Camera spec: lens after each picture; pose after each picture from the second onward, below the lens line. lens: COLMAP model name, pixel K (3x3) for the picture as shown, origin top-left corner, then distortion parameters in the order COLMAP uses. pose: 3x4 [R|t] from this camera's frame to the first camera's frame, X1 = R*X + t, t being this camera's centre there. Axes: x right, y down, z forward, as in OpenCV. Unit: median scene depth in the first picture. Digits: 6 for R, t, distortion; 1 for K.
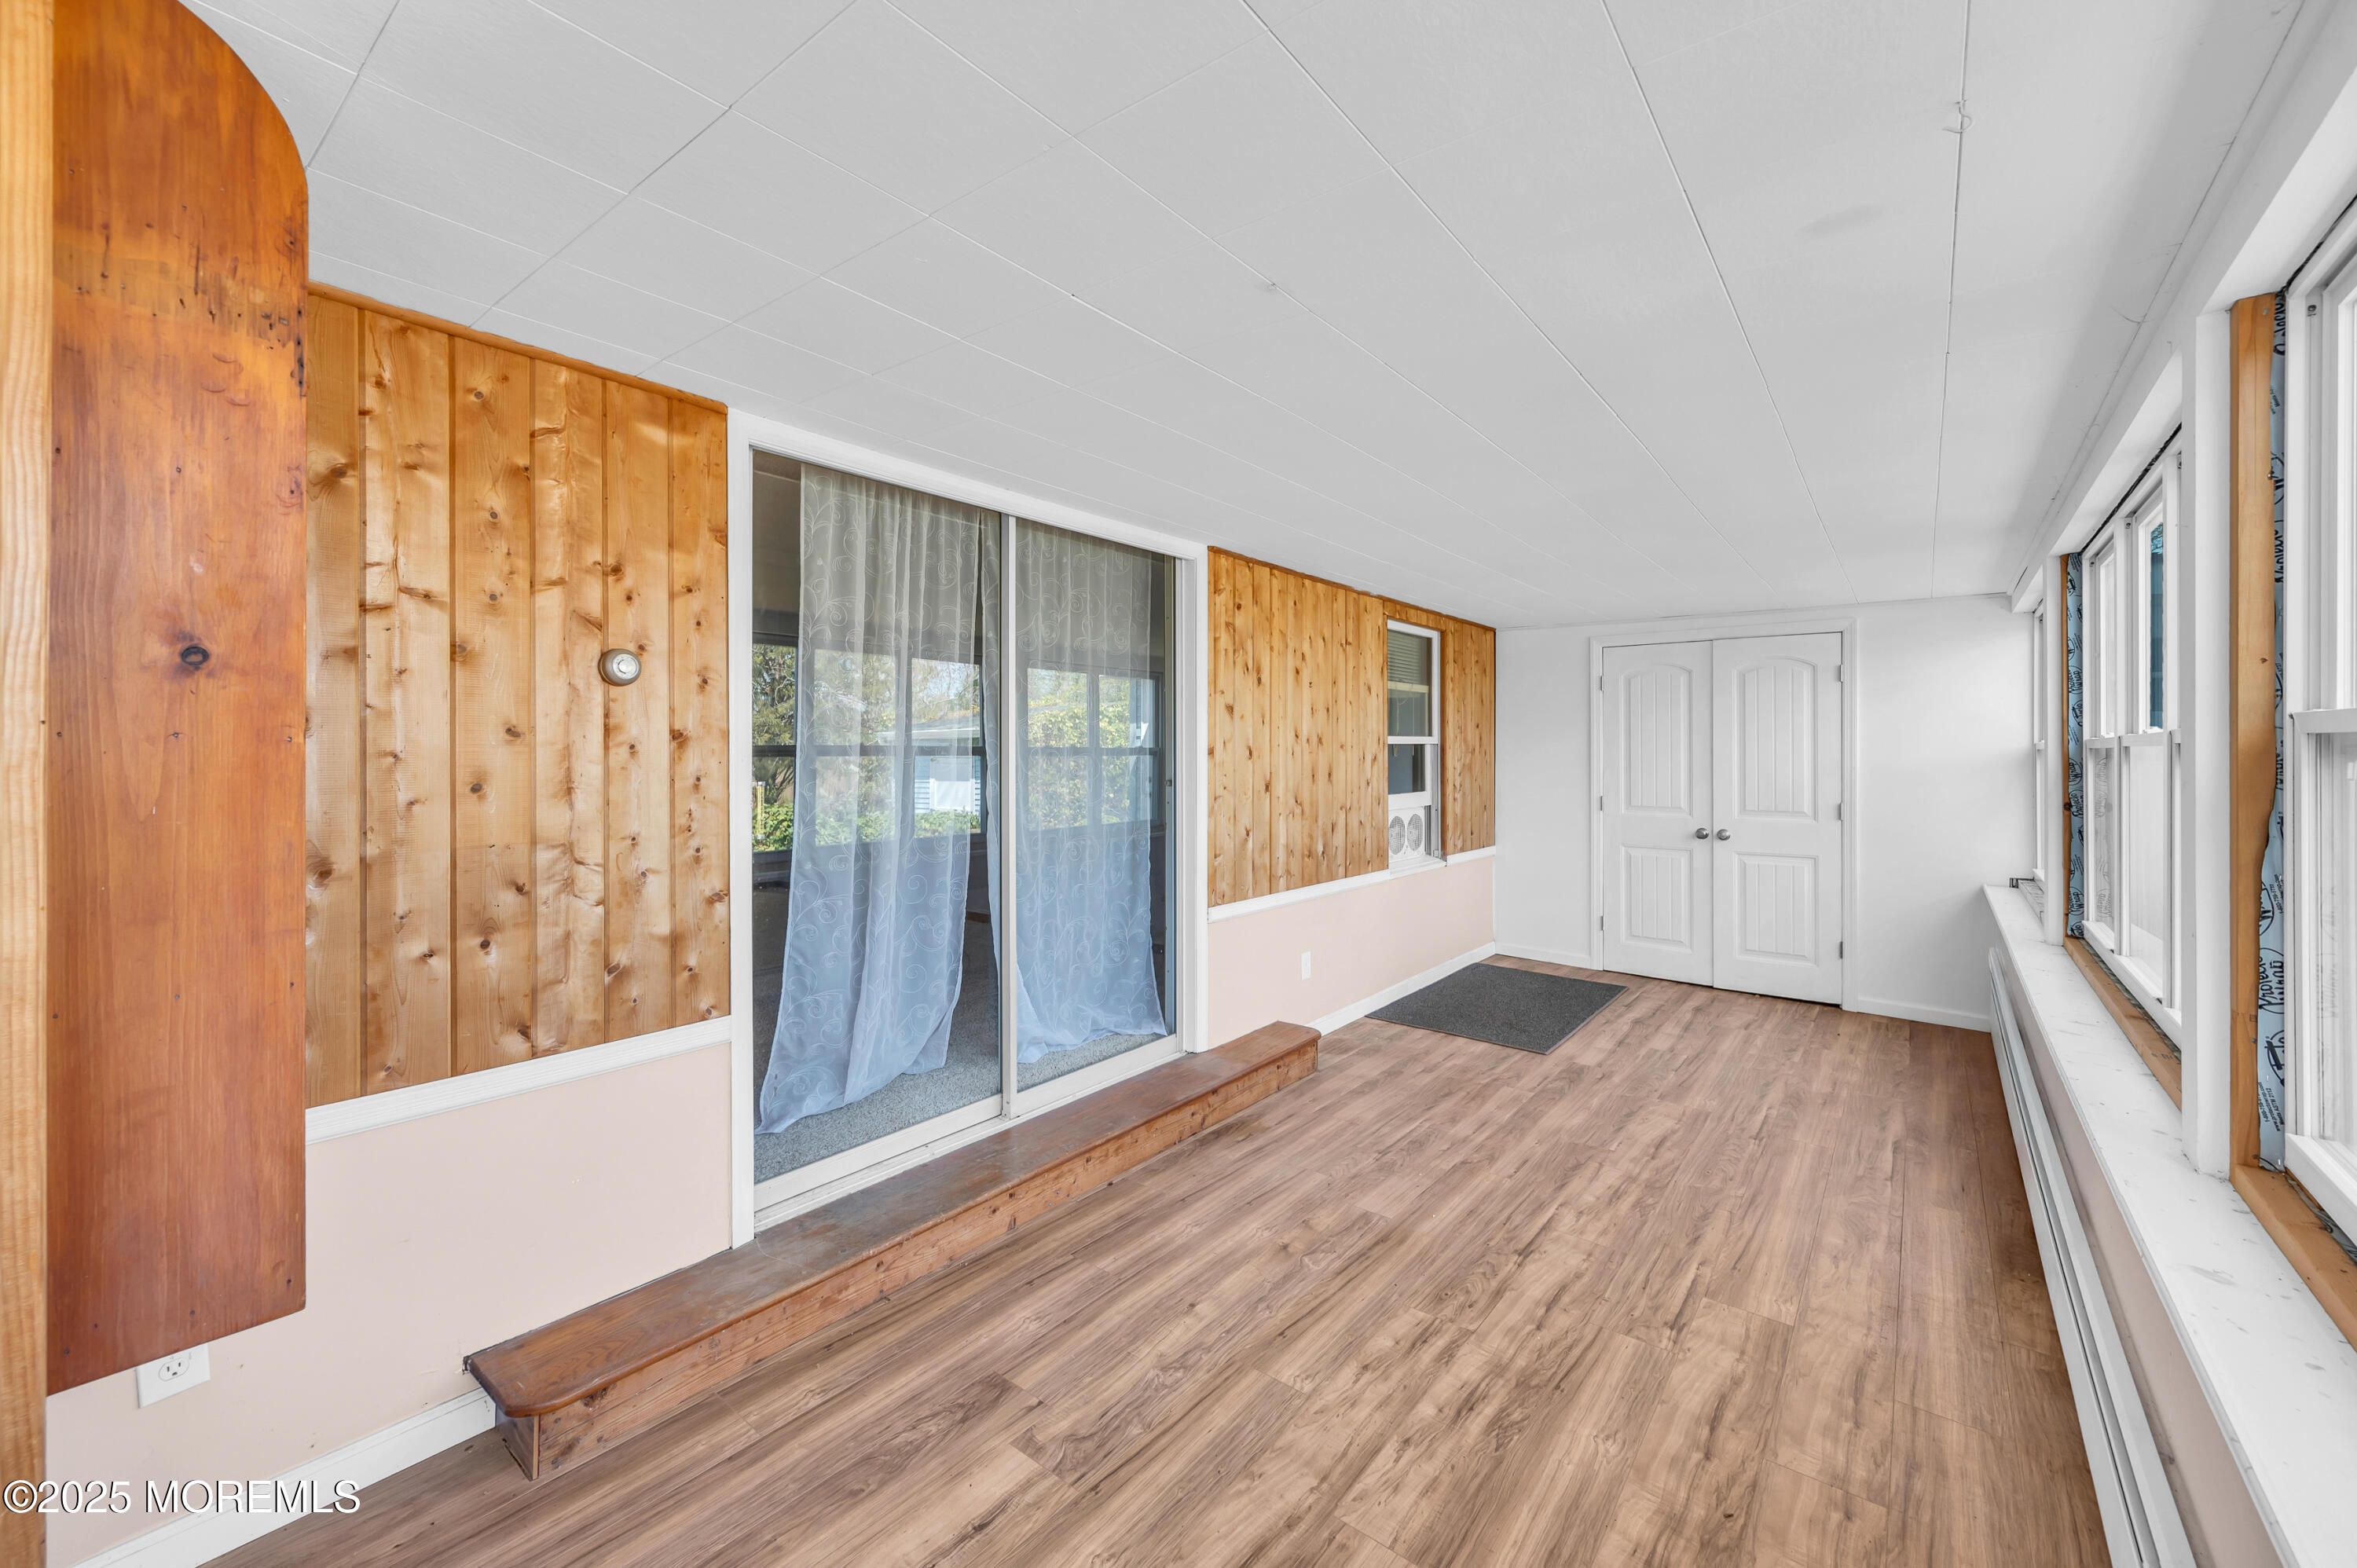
lens RADIAL K [[941.3, 0, 1180.3], [0, 941.3, 754.3], [0, 0, 1]] dist [-0.001455, -0.000373]
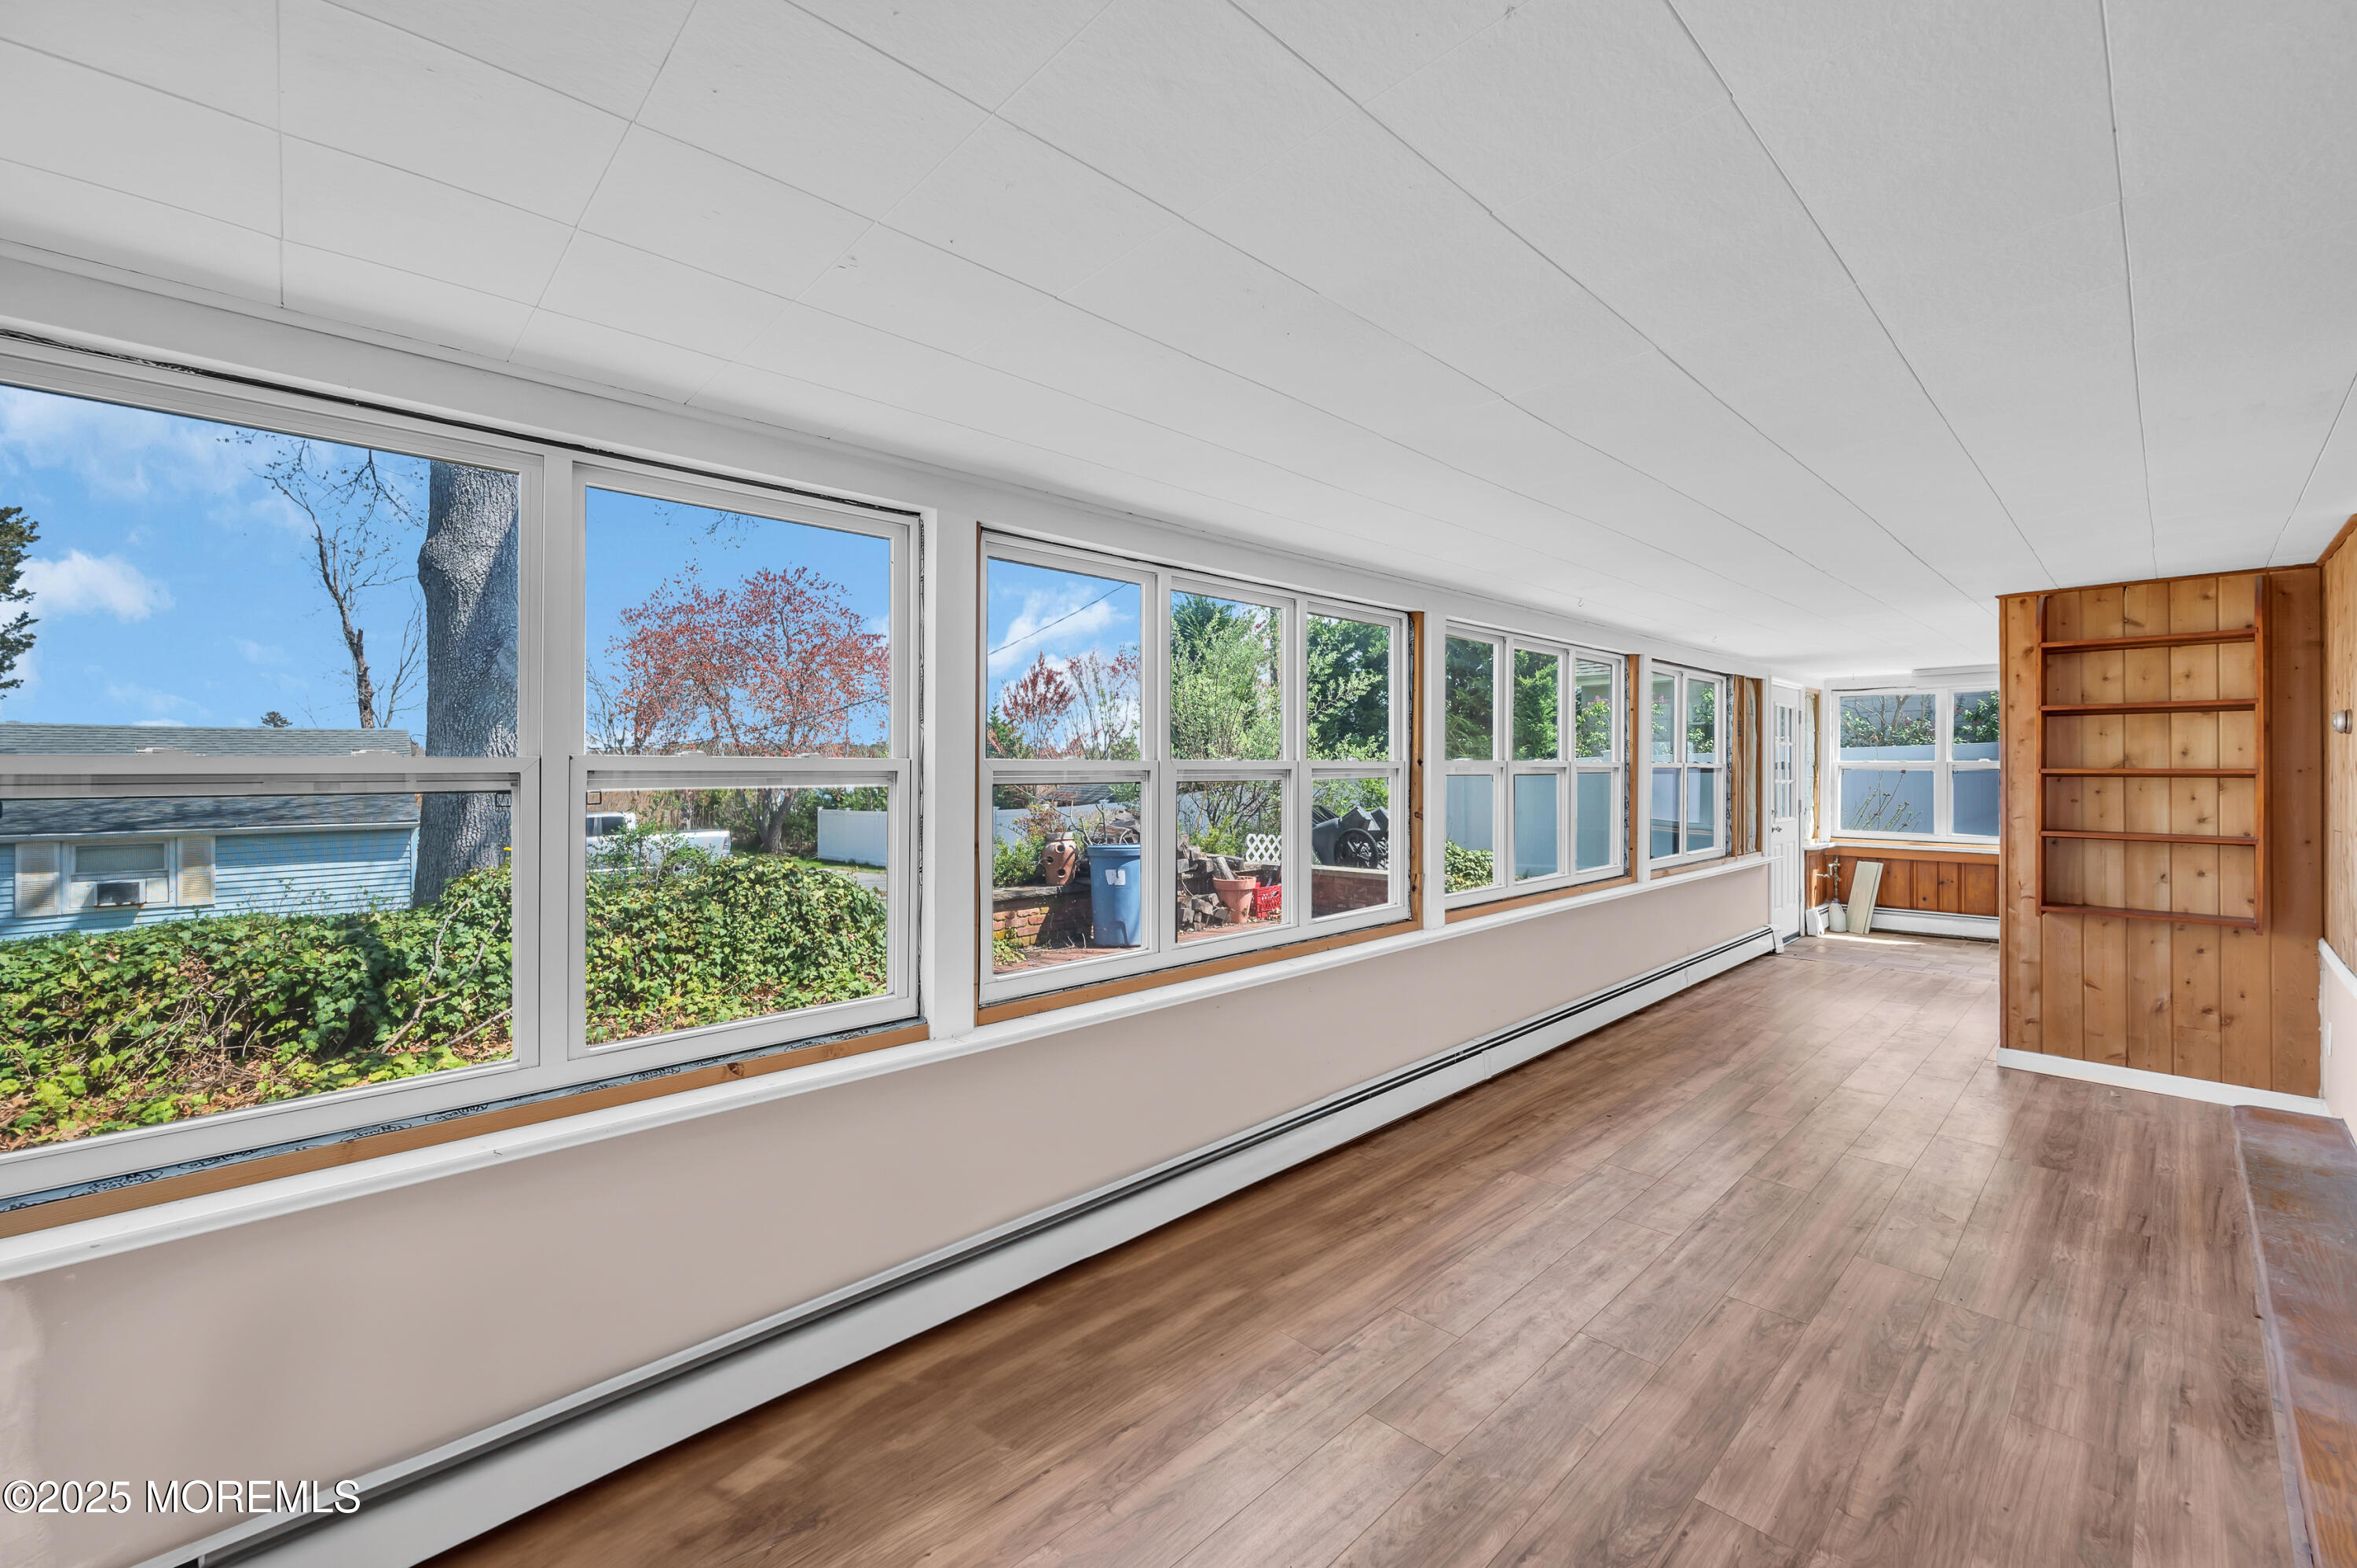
lens RADIAL K [[941.3, 0, 1180.3], [0, 941.3, 754.3], [0, 0, 1]] dist [-0.001455, -0.000373]
pose [[-0.988647, 0.001975, 0.150243, 0.722022], [0.000601, 0.999958, -0.009190, -0.020377], [-0.150255, -0.008996, -0.988606, 1.944854]]
